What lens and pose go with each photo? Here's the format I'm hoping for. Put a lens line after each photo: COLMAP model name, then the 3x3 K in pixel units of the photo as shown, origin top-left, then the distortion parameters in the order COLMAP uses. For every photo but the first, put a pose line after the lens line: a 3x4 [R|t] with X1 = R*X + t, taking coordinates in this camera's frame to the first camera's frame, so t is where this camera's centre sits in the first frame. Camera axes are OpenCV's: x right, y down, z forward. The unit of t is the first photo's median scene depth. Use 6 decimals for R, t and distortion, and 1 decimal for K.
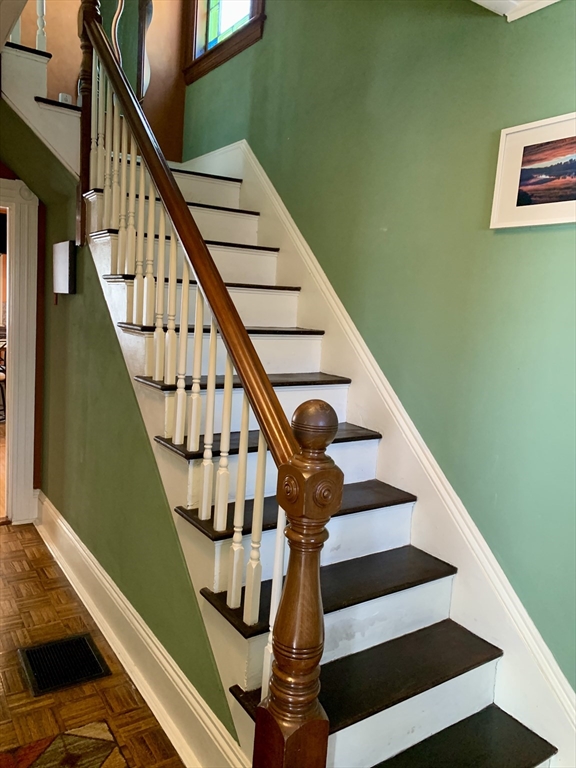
lens RADIAL K [[583.5, 0, 285.6], [0, 583.5, 384.5], [0, 0, 1]] dist [0.034436, -0.046598]
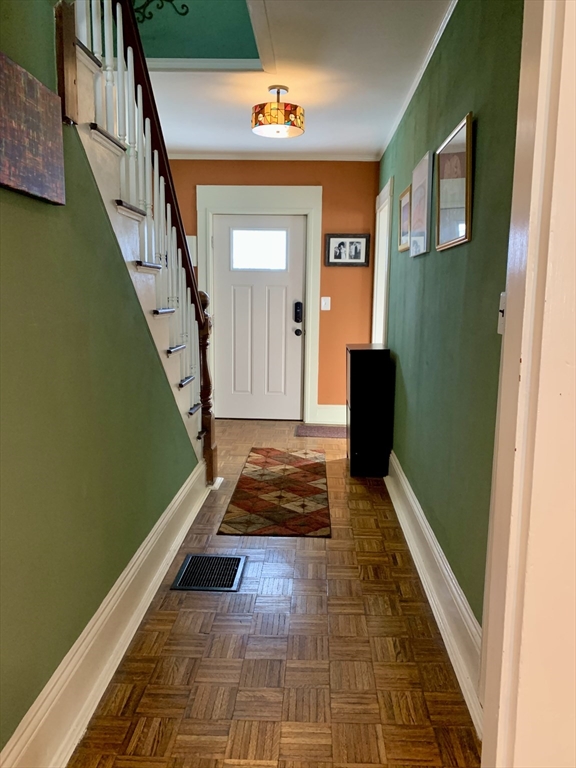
lens RADIAL K [[583.5, 0, 289.7], [0, 583.5, 383.4], [0, 0, 1]] dist [0.034436, -0.046598]
pose [[-0.802346, -0.157926, 0.575587, -0.924742], [0.012477, 0.959711, 0.280713, -0.158026], [-0.596729, 0.232410, -0.768049, 1.435014]]
